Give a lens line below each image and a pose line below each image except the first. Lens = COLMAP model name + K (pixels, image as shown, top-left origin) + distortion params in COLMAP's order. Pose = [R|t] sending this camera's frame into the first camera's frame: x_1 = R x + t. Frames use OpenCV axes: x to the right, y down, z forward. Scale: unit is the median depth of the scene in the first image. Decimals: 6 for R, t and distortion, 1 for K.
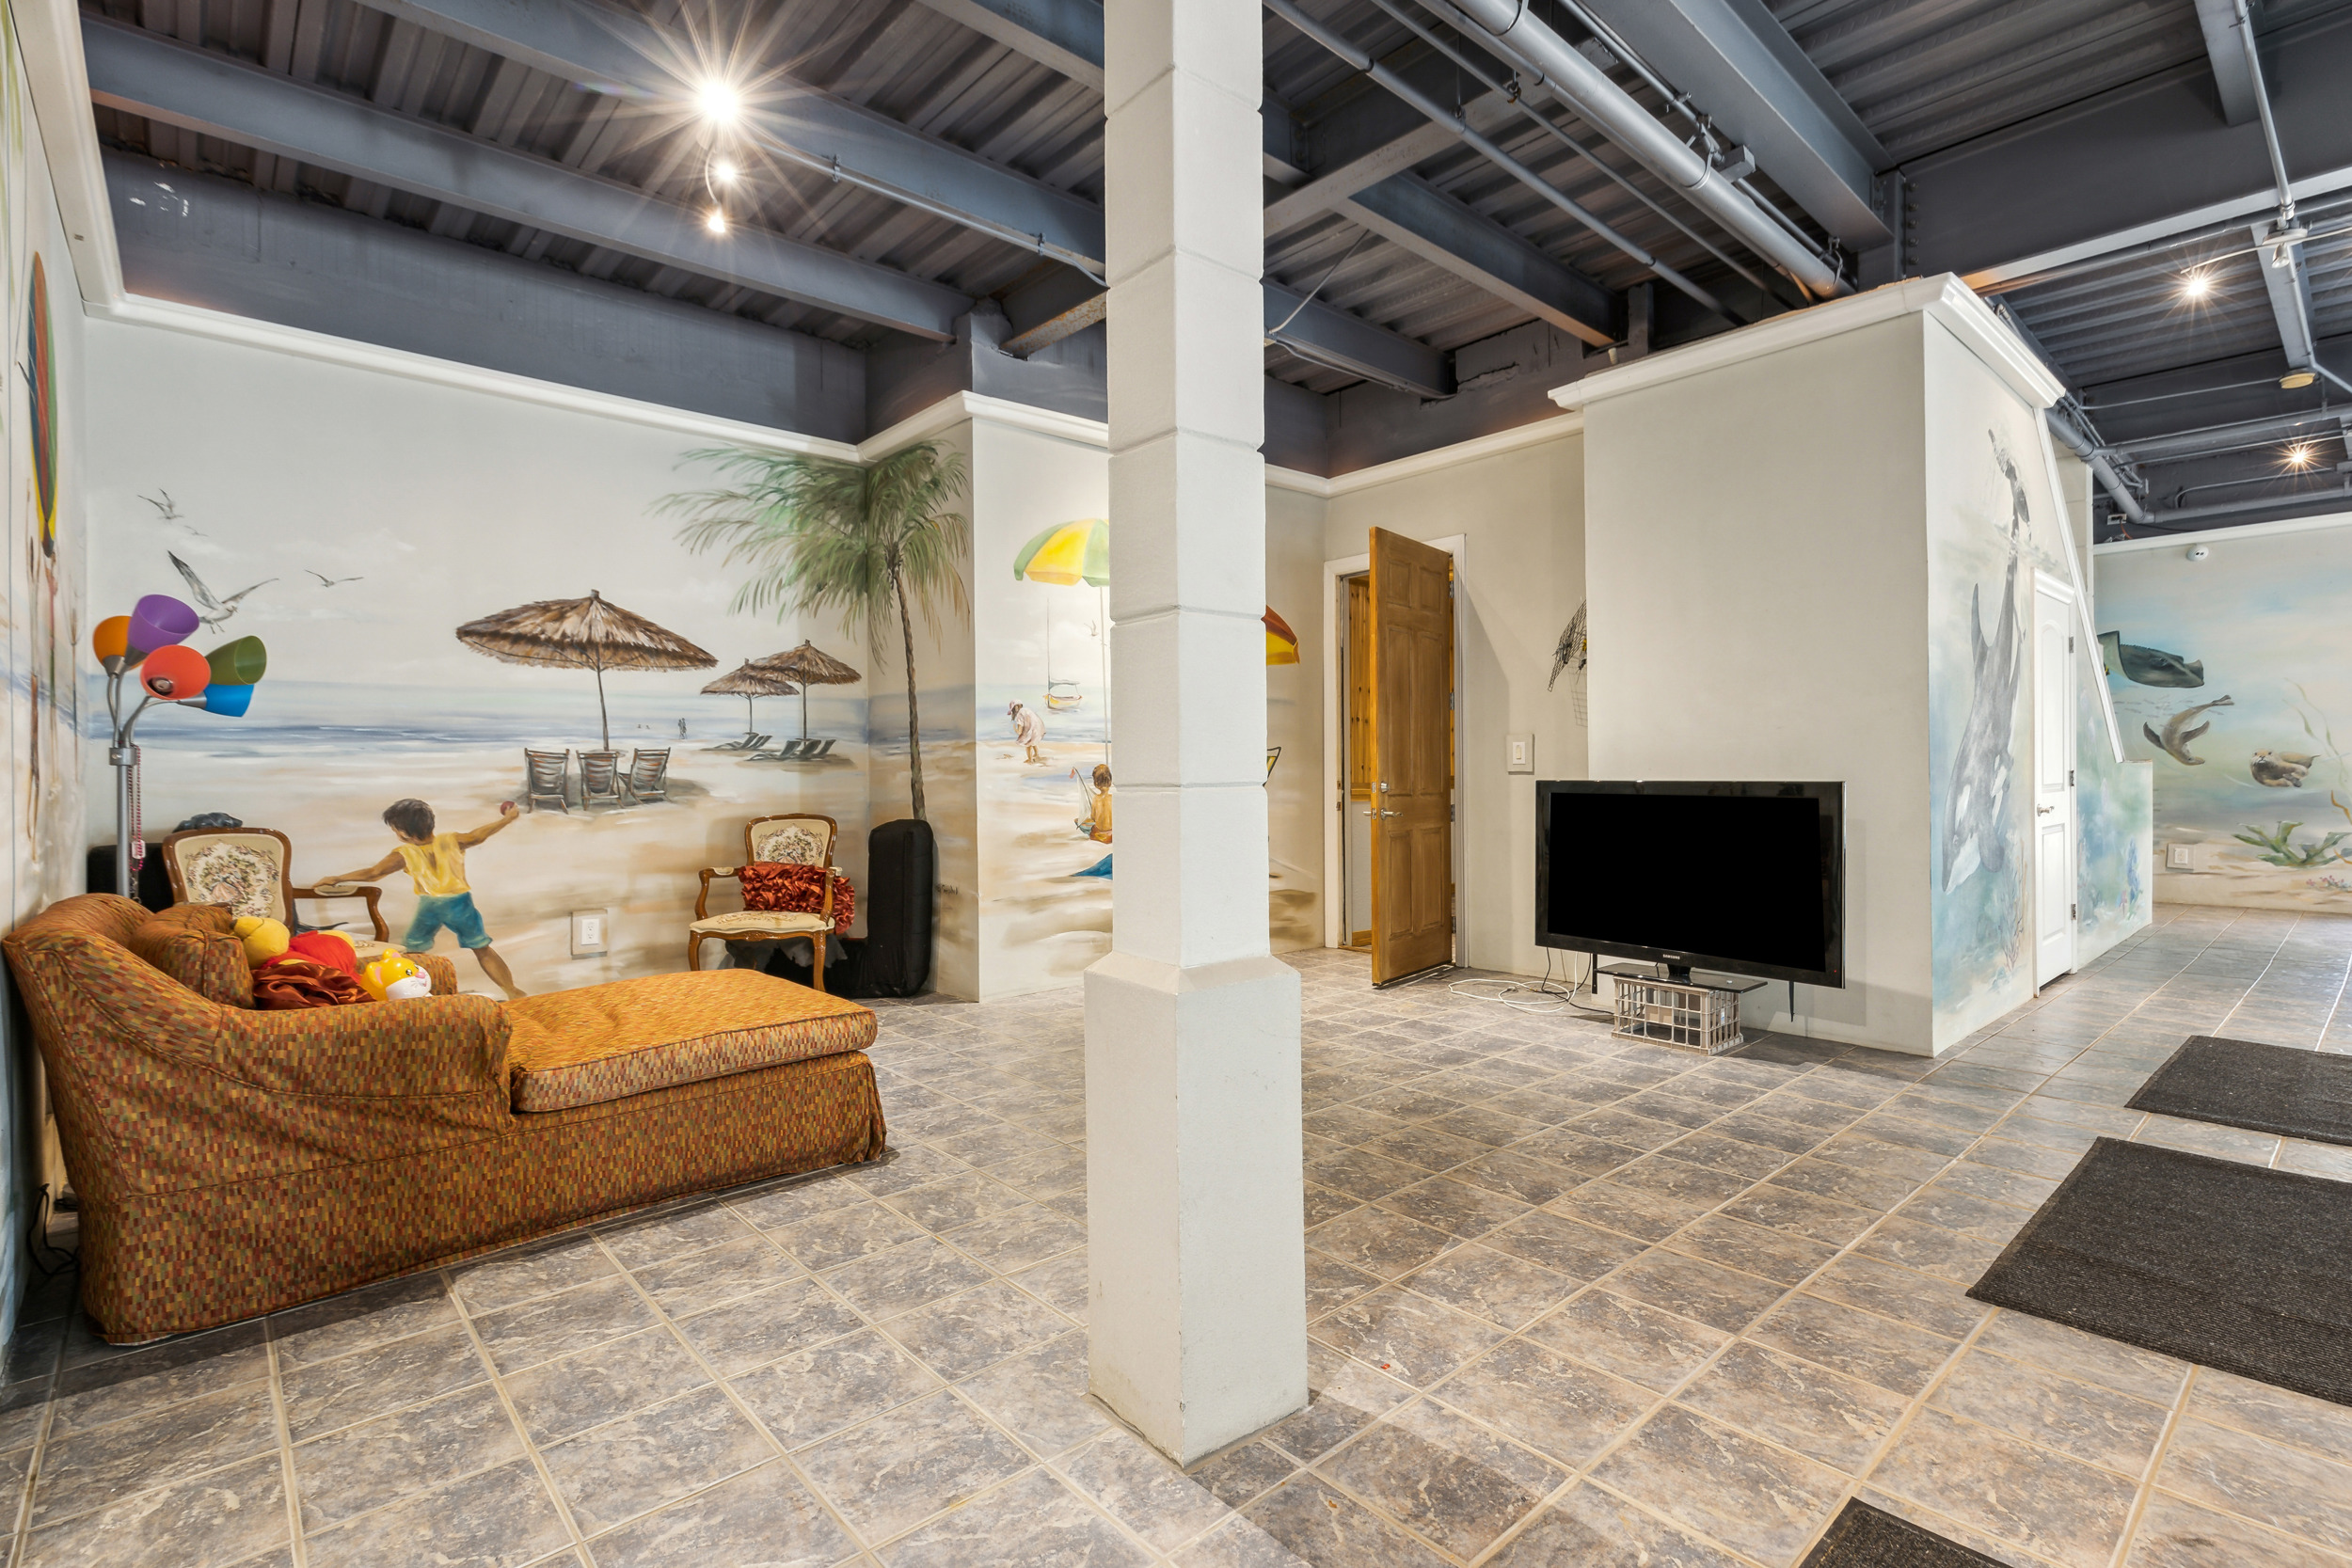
lens RADIAL K [[1083.5, 0, 1183.8], [0, 1083.5, 784.6], [0, 0, 1]] dist [0.002728, 0.000188]
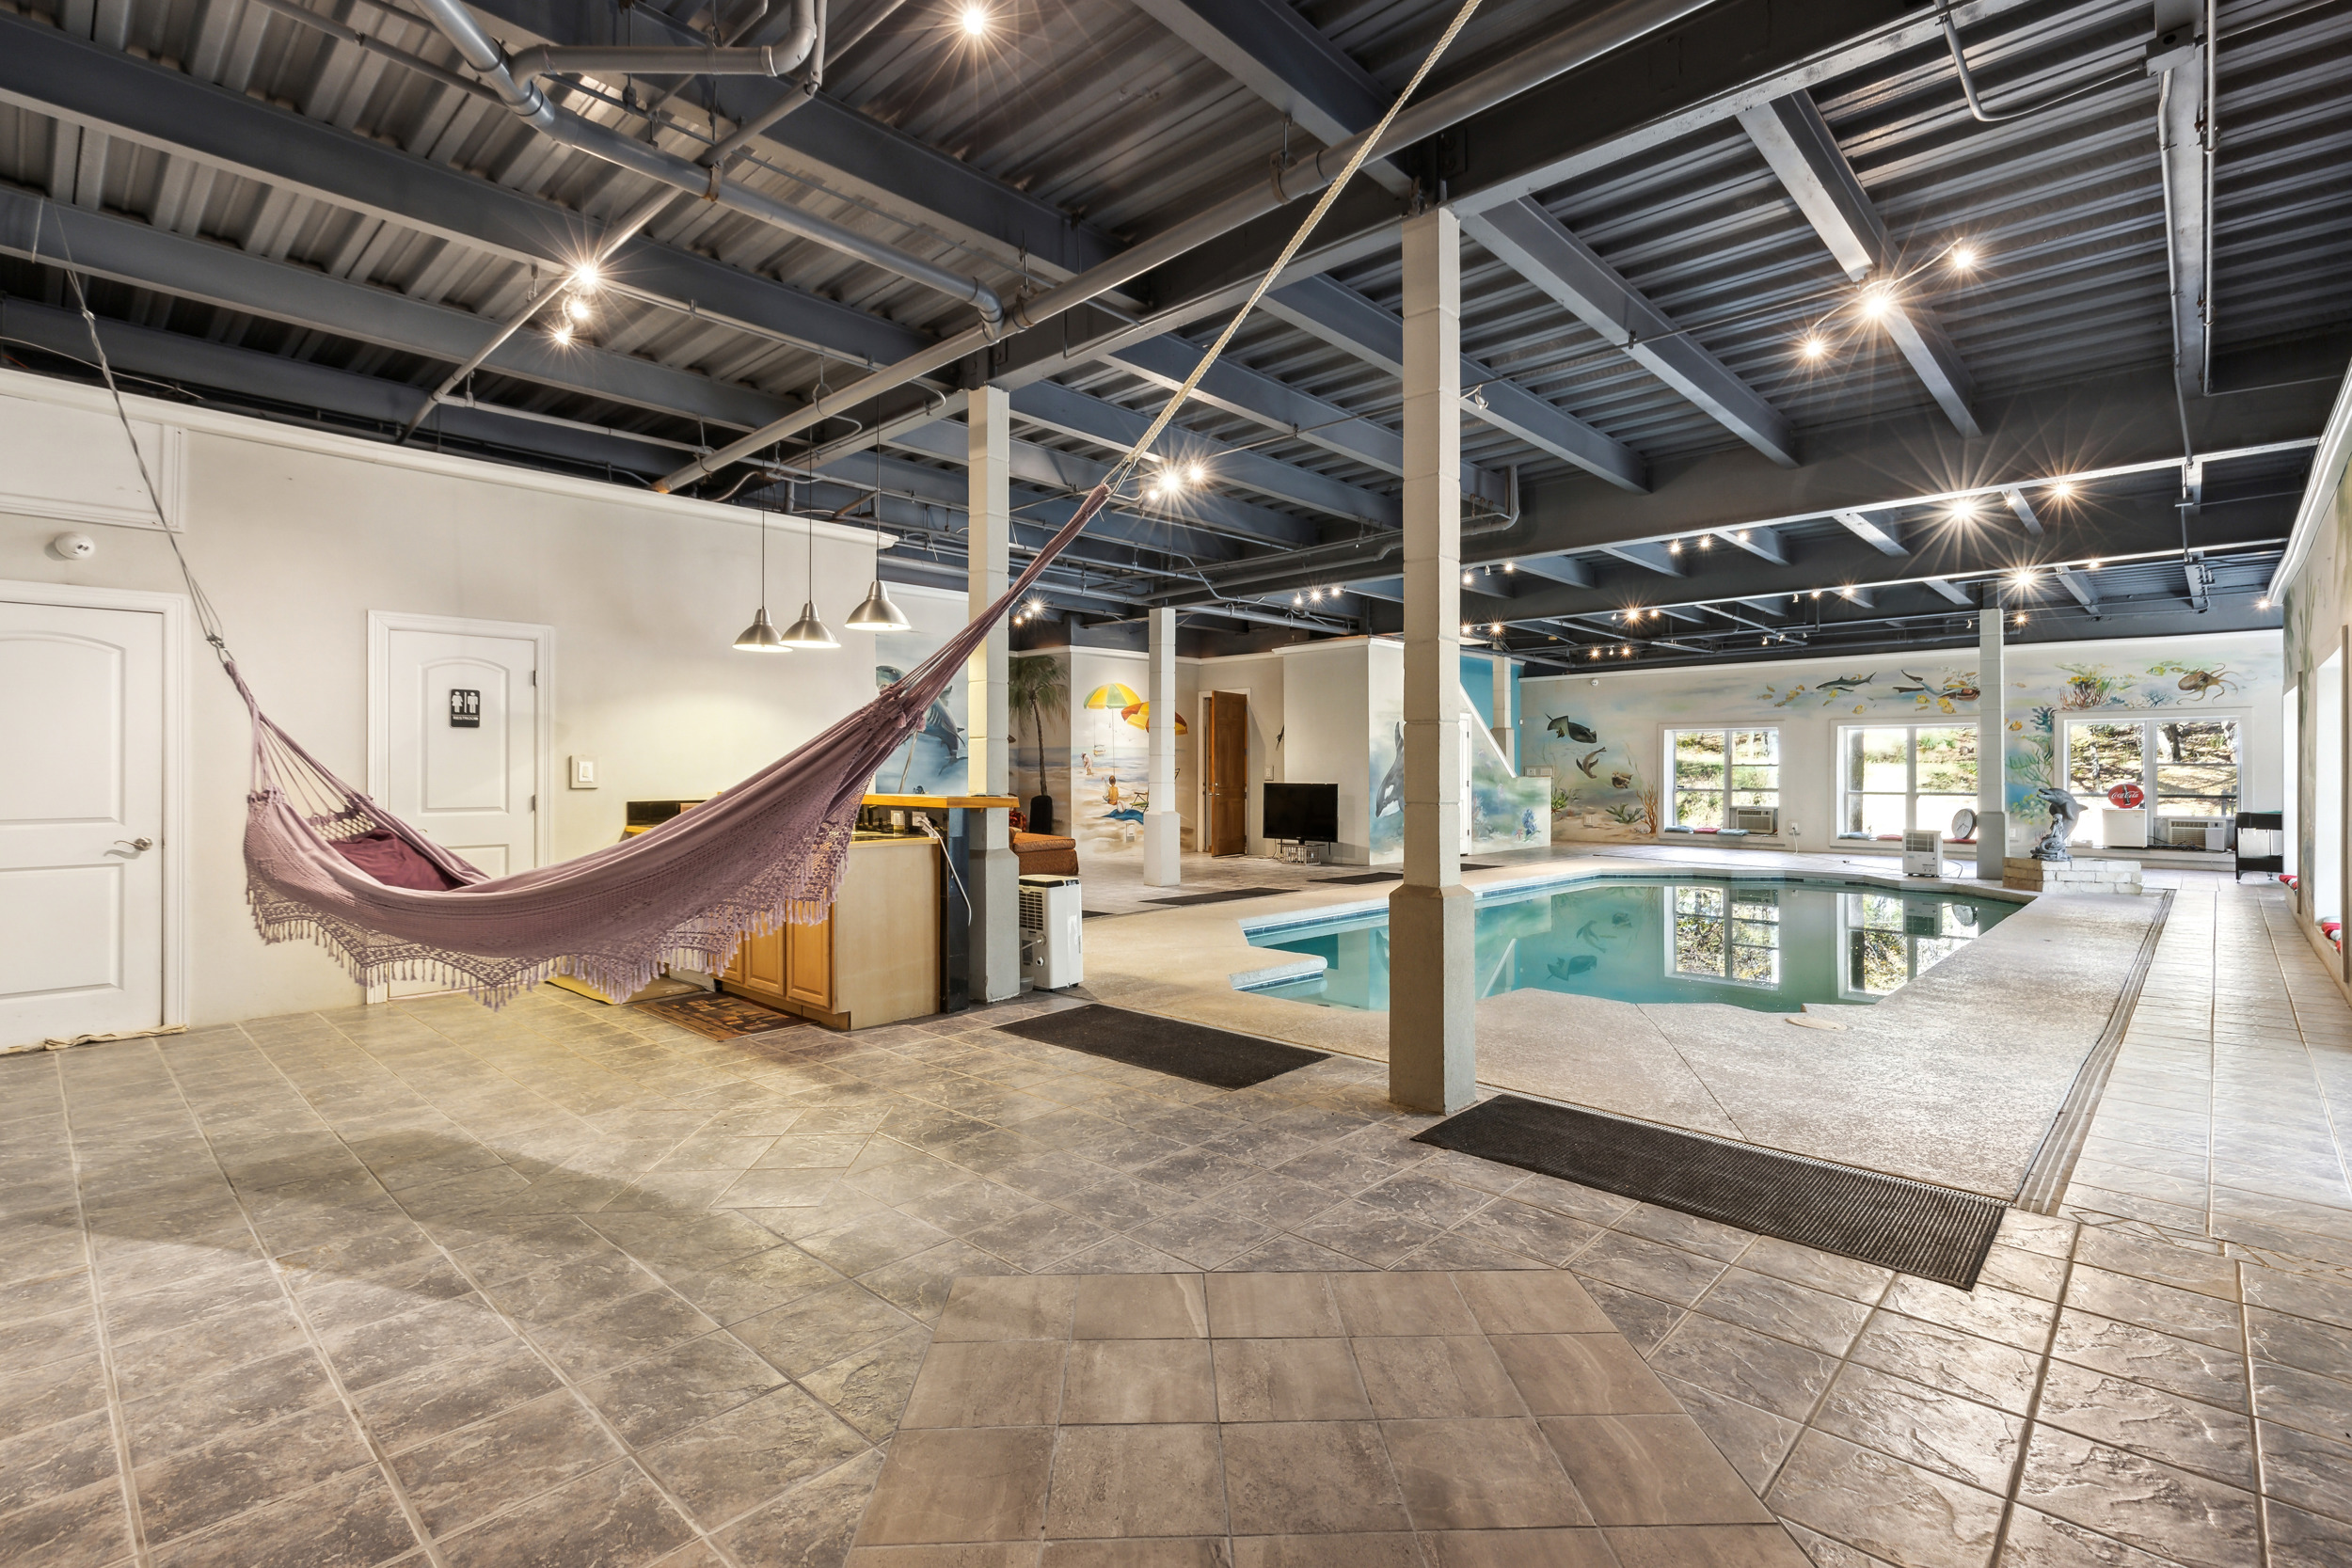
lens RADIAL K [[1084.6, 0, 1181.2], [0, 1084.6, 766.7], [0, 0, 1]] dist [-0.000336, 0.000490]
pose [[0.996600, 0.009066, 0.081891, -0.132227], [-0.007673, 0.999821, -0.017313, 0.004835], [-0.082033, 0.016625, 0.996491, -1.754352]]
